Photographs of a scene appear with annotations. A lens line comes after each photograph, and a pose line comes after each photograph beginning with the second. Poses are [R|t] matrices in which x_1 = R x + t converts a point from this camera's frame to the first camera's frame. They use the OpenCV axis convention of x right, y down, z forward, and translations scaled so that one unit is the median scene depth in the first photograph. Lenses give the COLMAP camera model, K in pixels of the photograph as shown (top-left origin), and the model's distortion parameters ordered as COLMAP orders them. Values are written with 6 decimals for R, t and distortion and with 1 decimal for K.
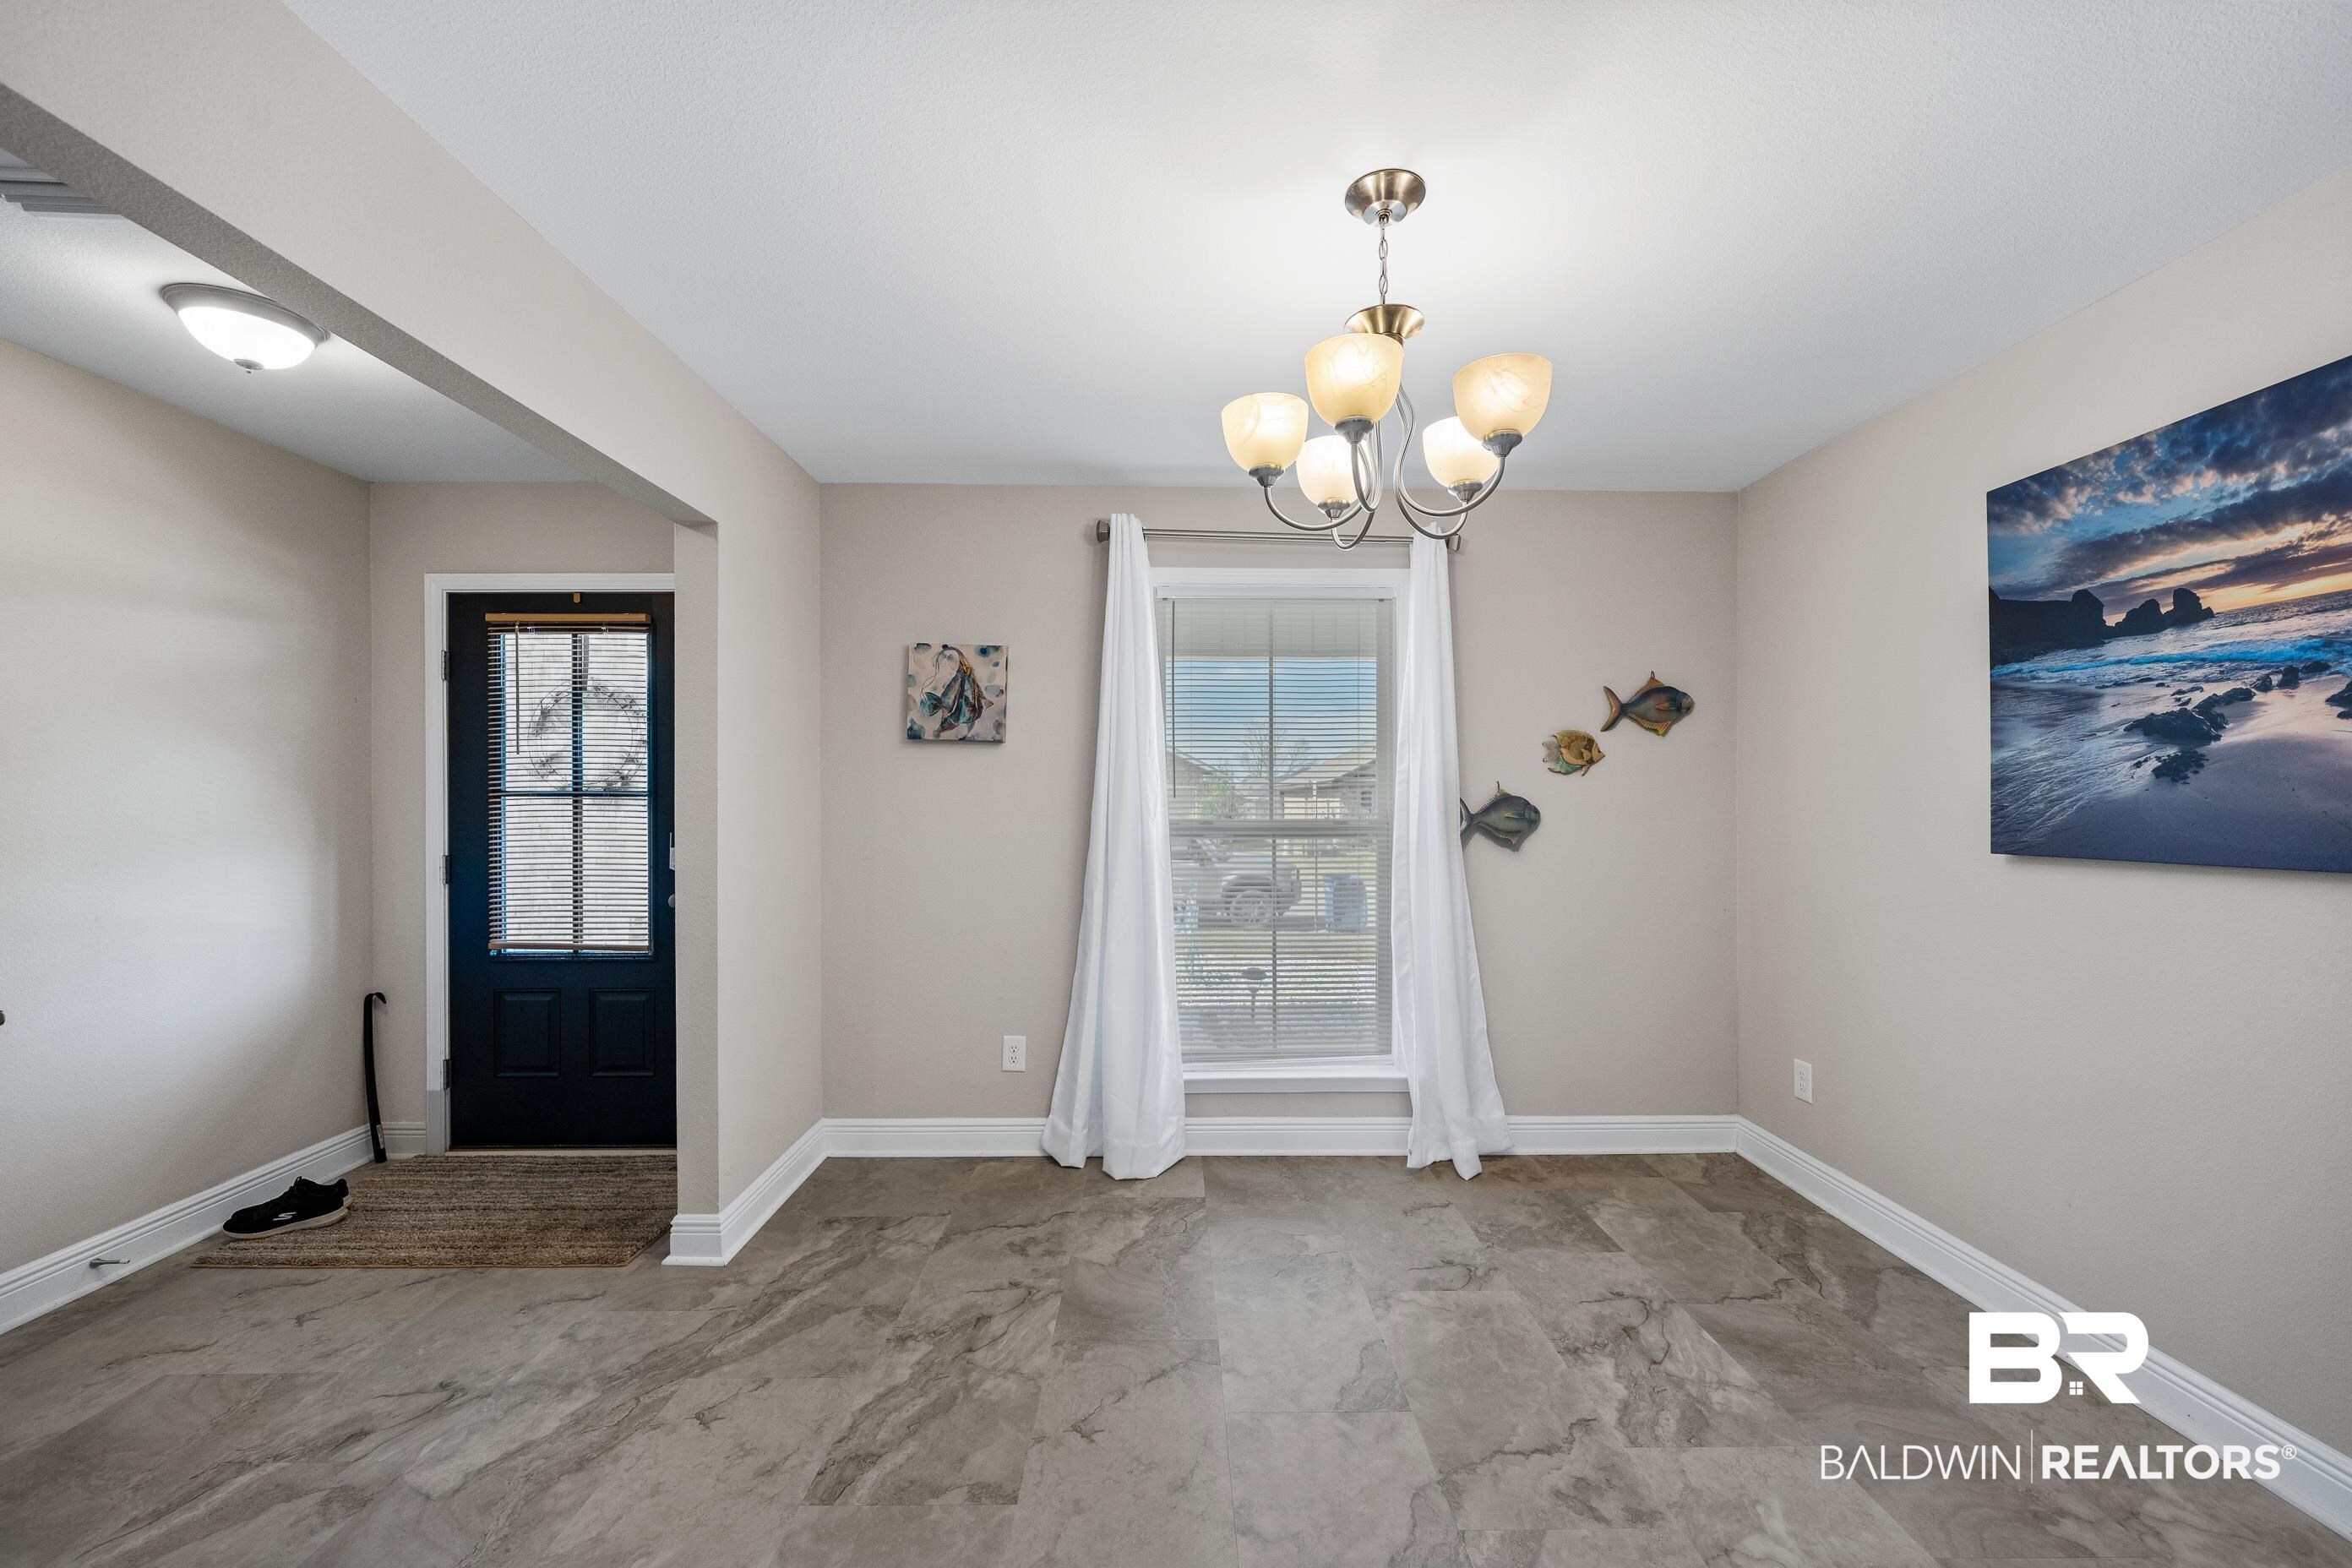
lens RADIAL K [[926.4, 0, 1179.4], [0, 926.4, 799.0], [0, 0, 1]] dist [-0.001473, 0.000451]
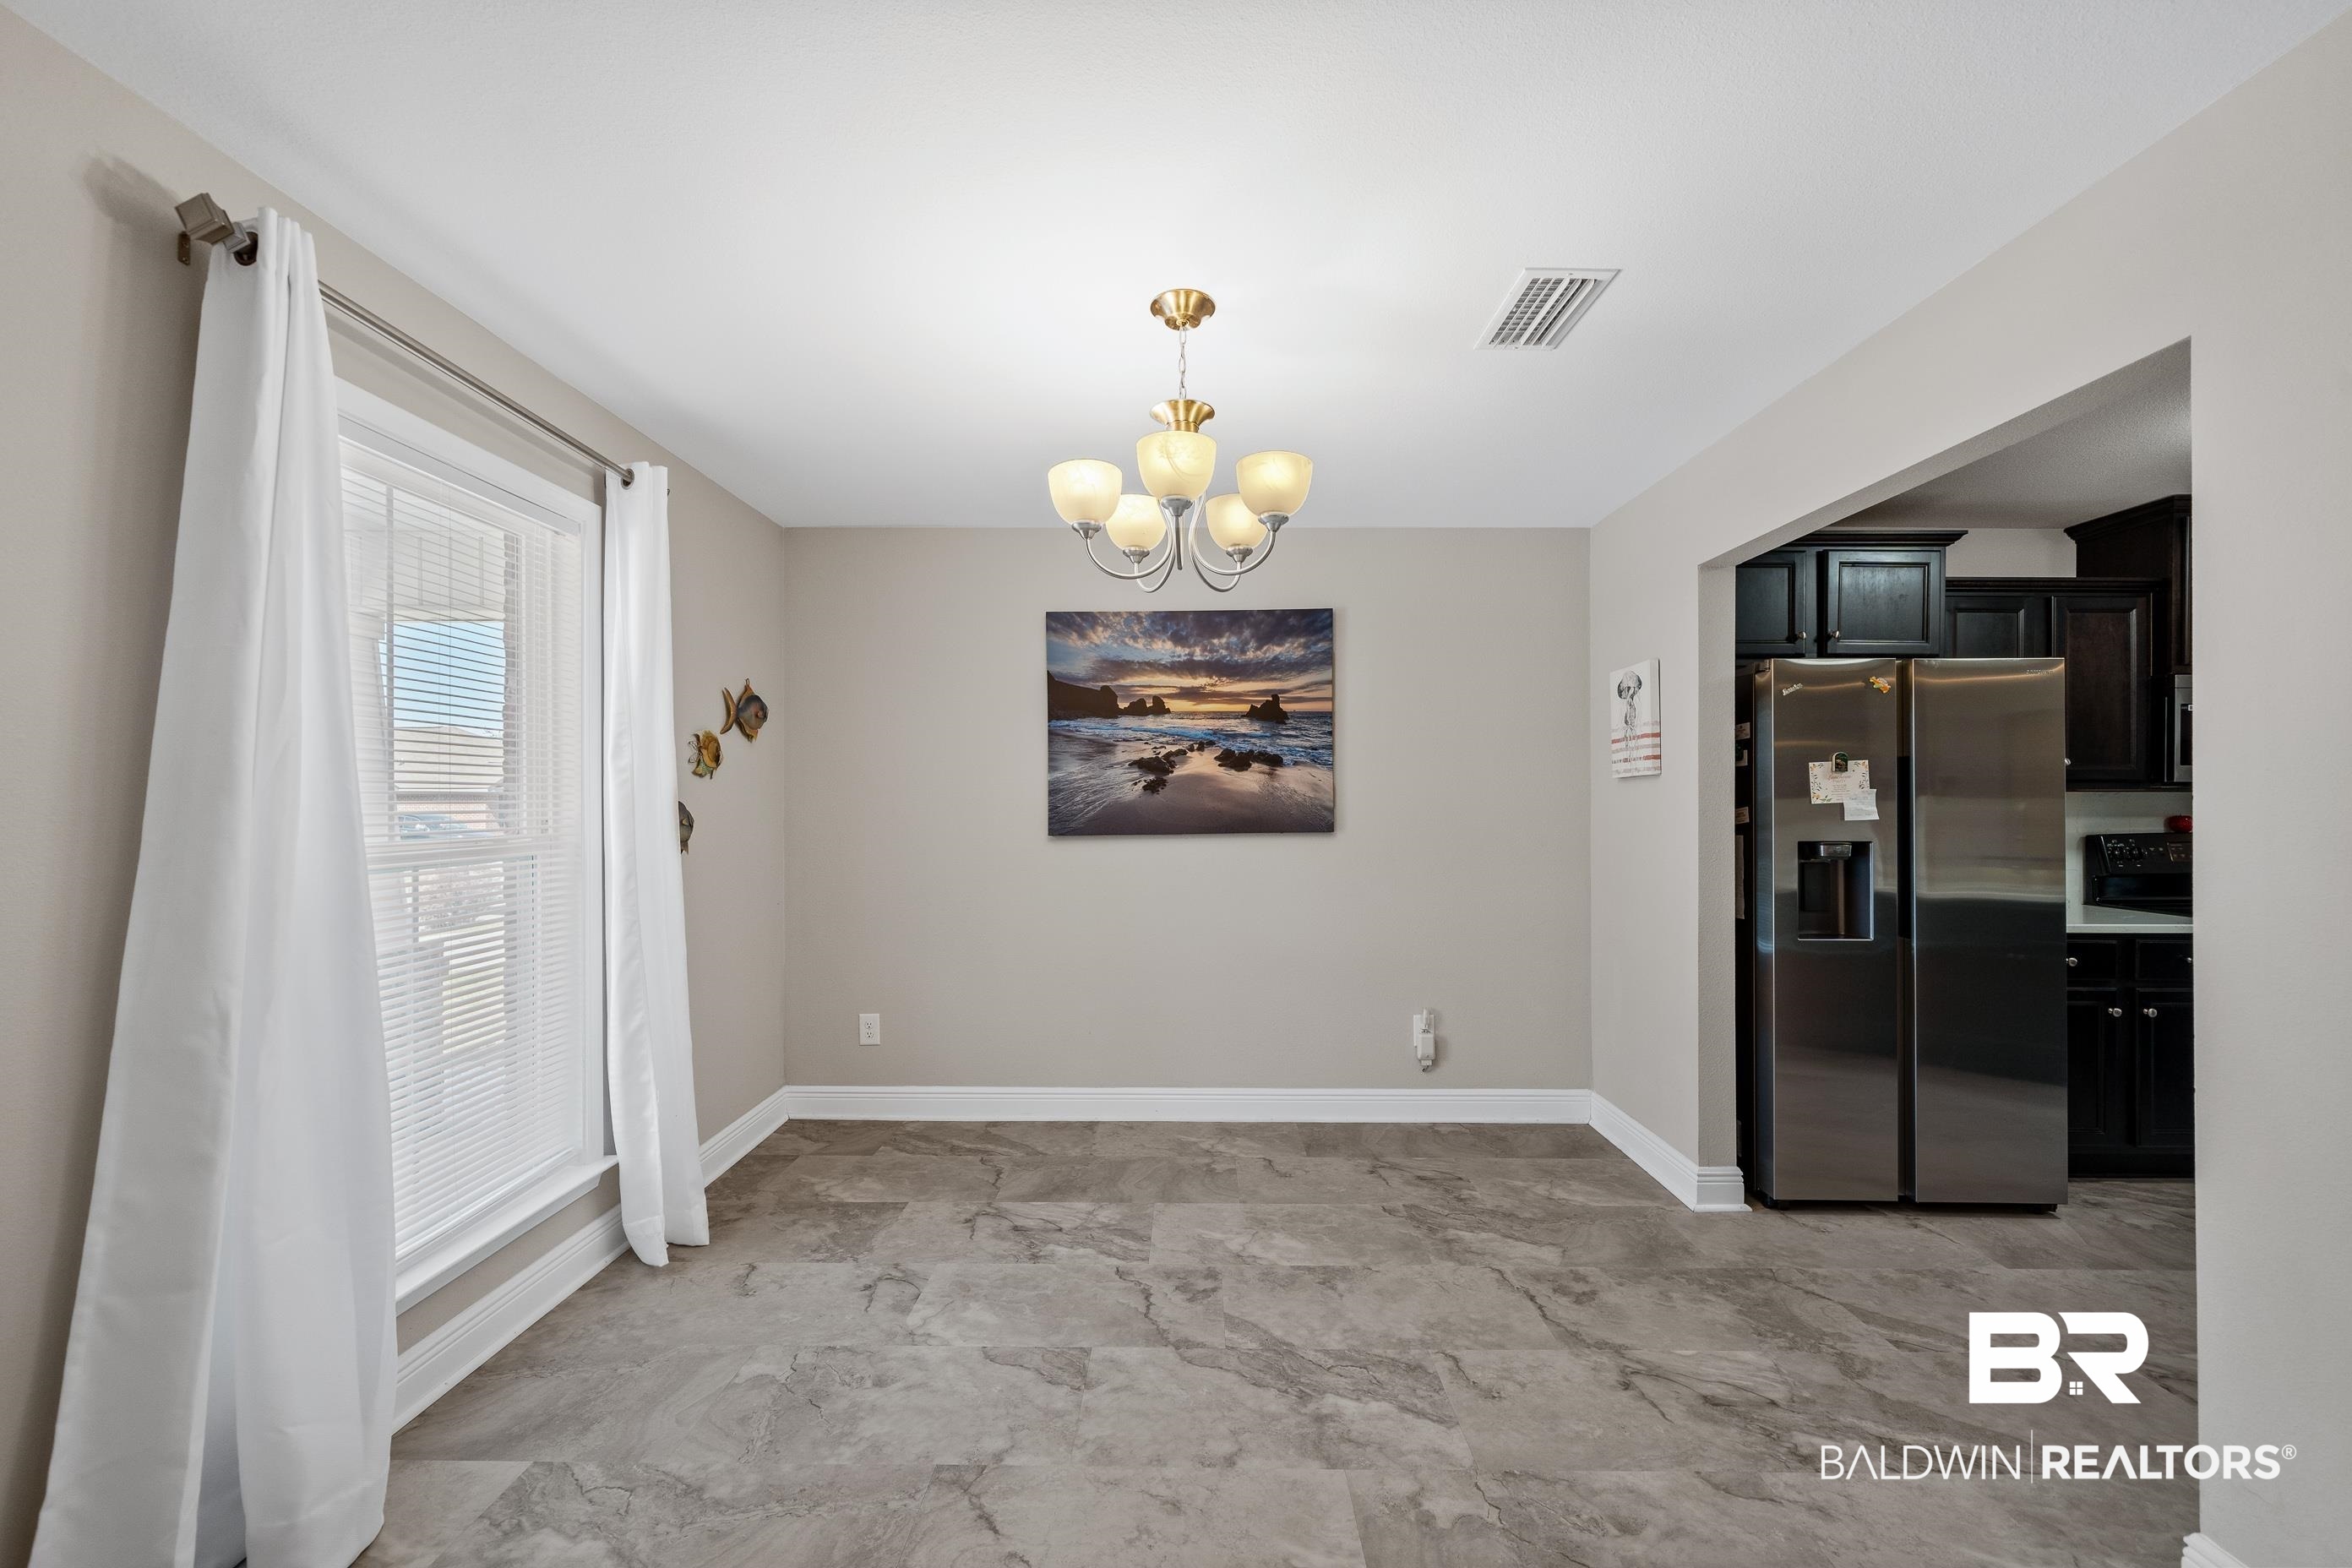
lens RADIAL K [[926.4, 0, 1180.2], [0, 926.4, 796.7], [0, 0, 1]] dist [-0.001473, 0.000451]
pose [[0.030975, 0.002193, 0.999518, -0.710685], [0.003252, 0.999992, -0.002295, -0.004789], [-0.999515, 0.003322, 0.030968, 0.695497]]
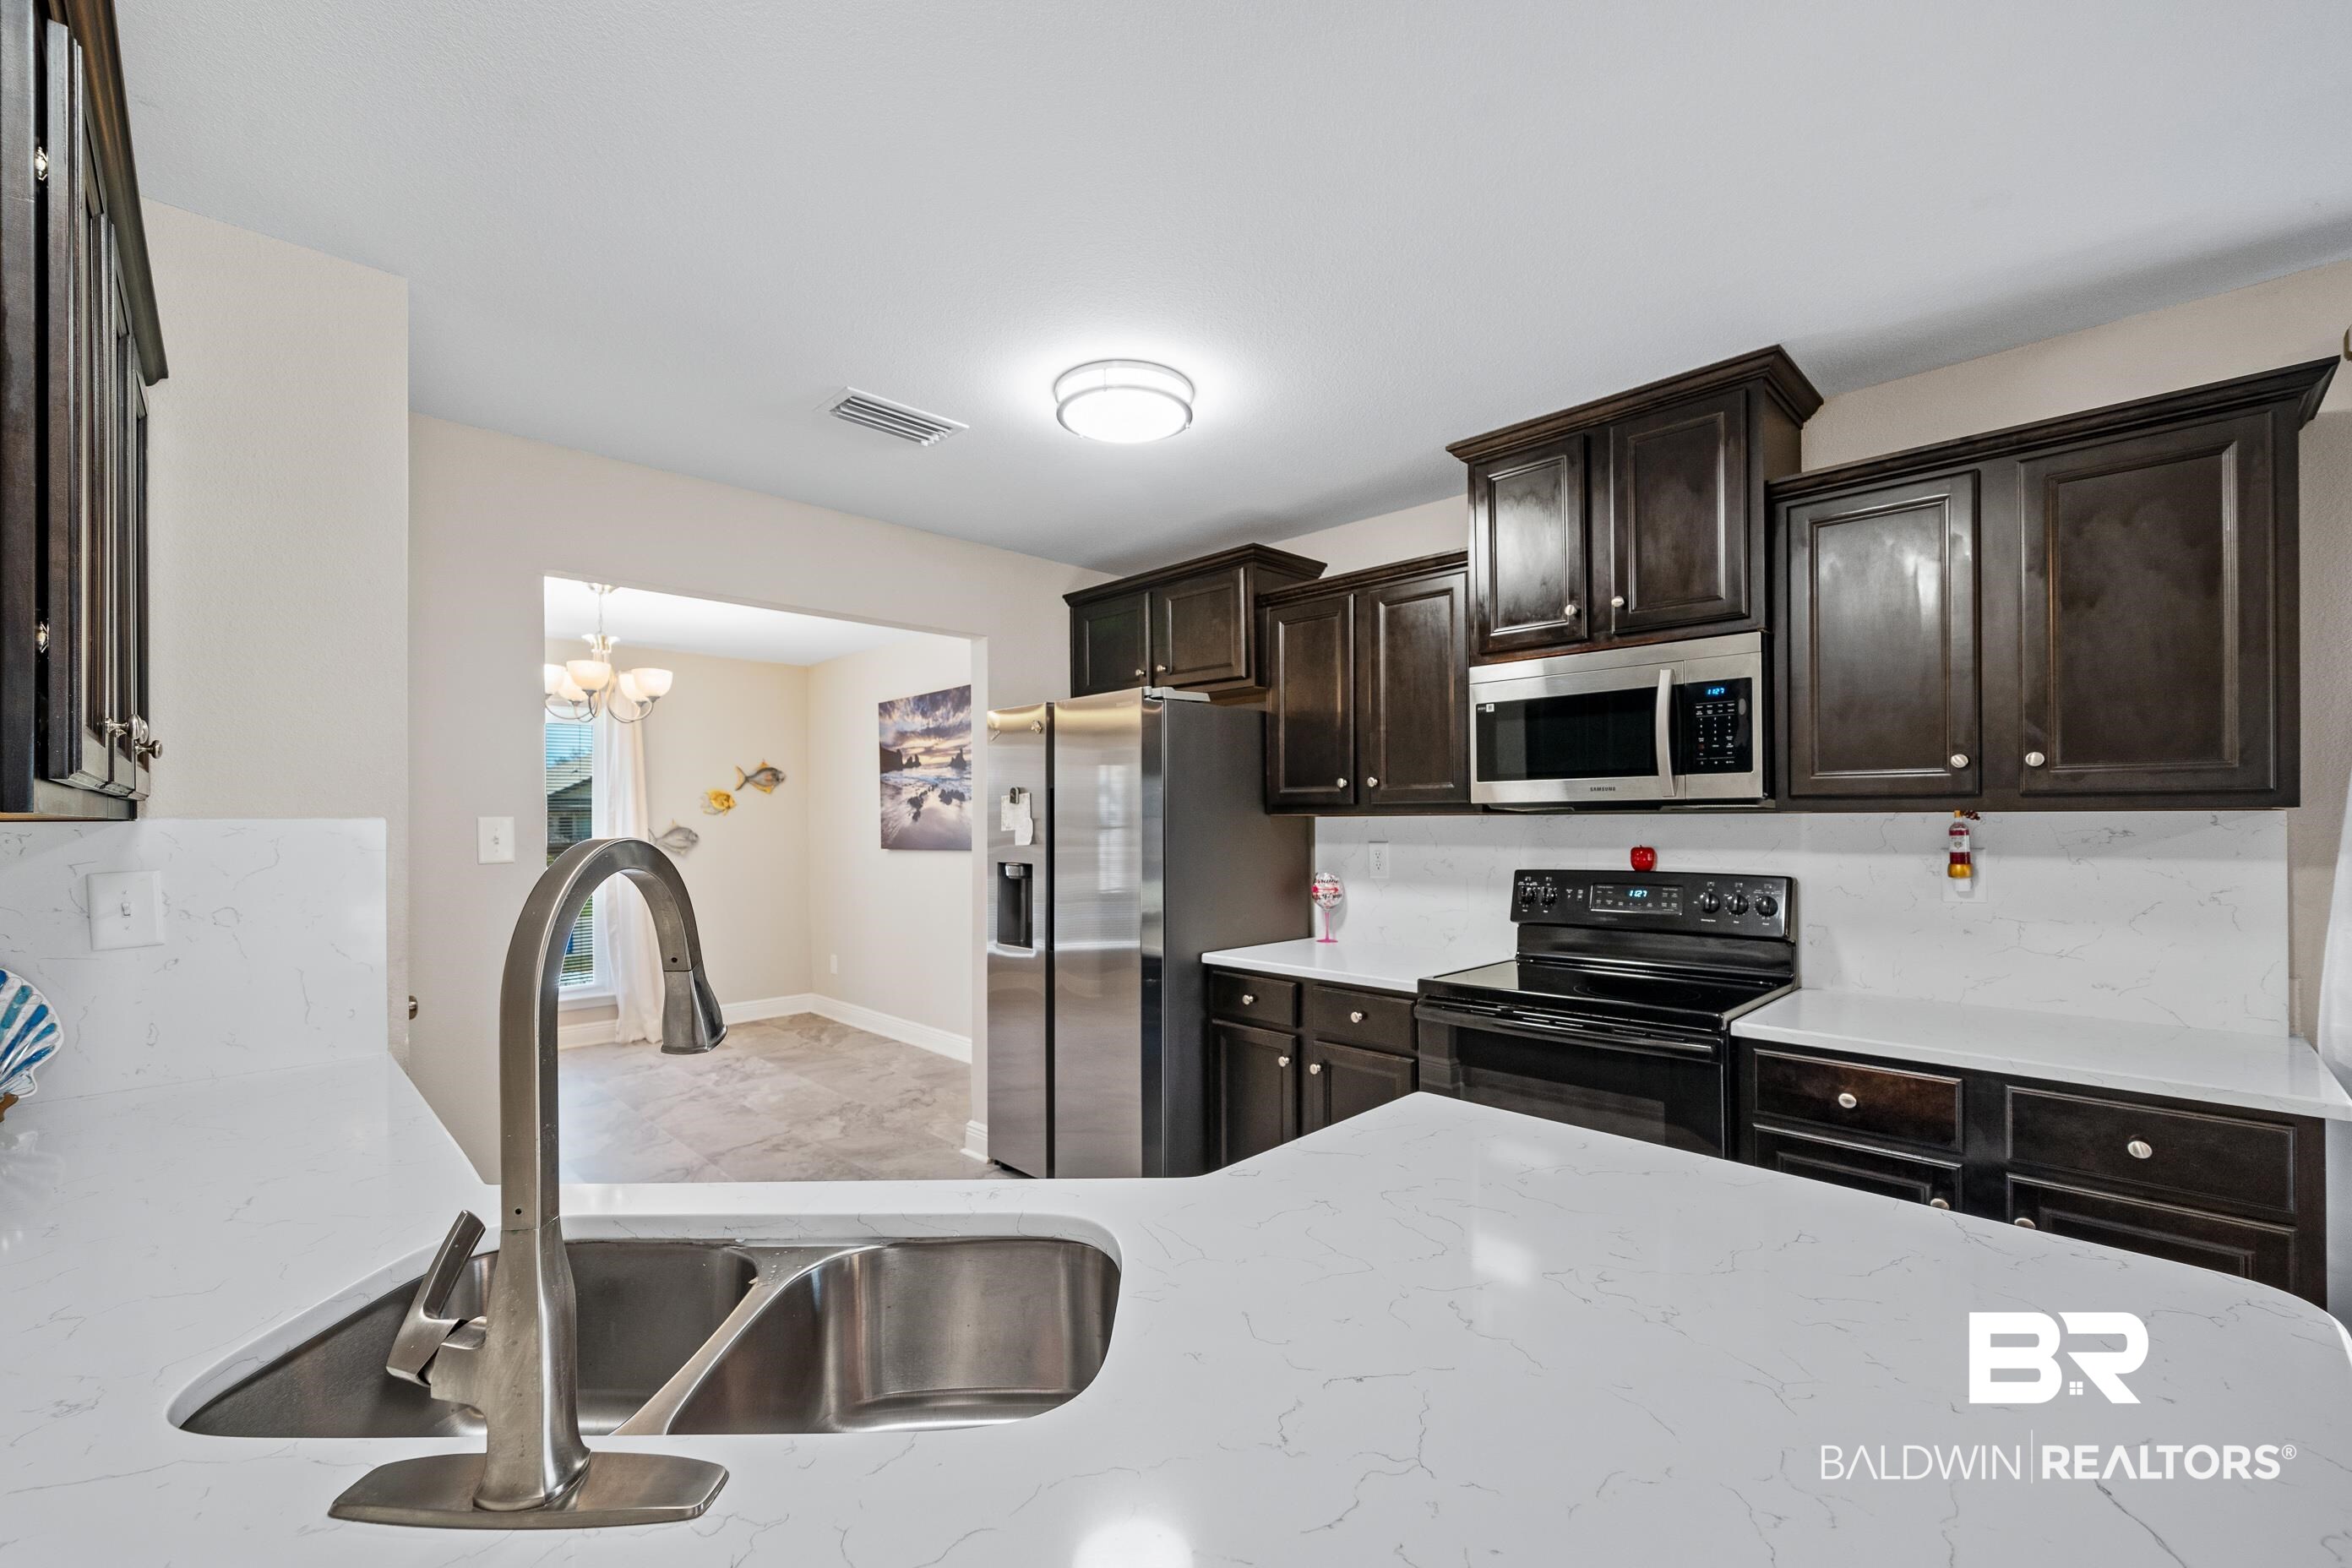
lens RADIAL K [[926.4, 0, 1173.1], [0, 926.4, 827.6], [0, 0, 1]] dist [-0.001473, 0.000451]
pose [[0.709471, -0.008032, 0.704689, -0.305246], [0.006737, 0.999967, 0.004615, -0.004507], [-0.704703, 0.001473, 0.709501, -1.269938]]
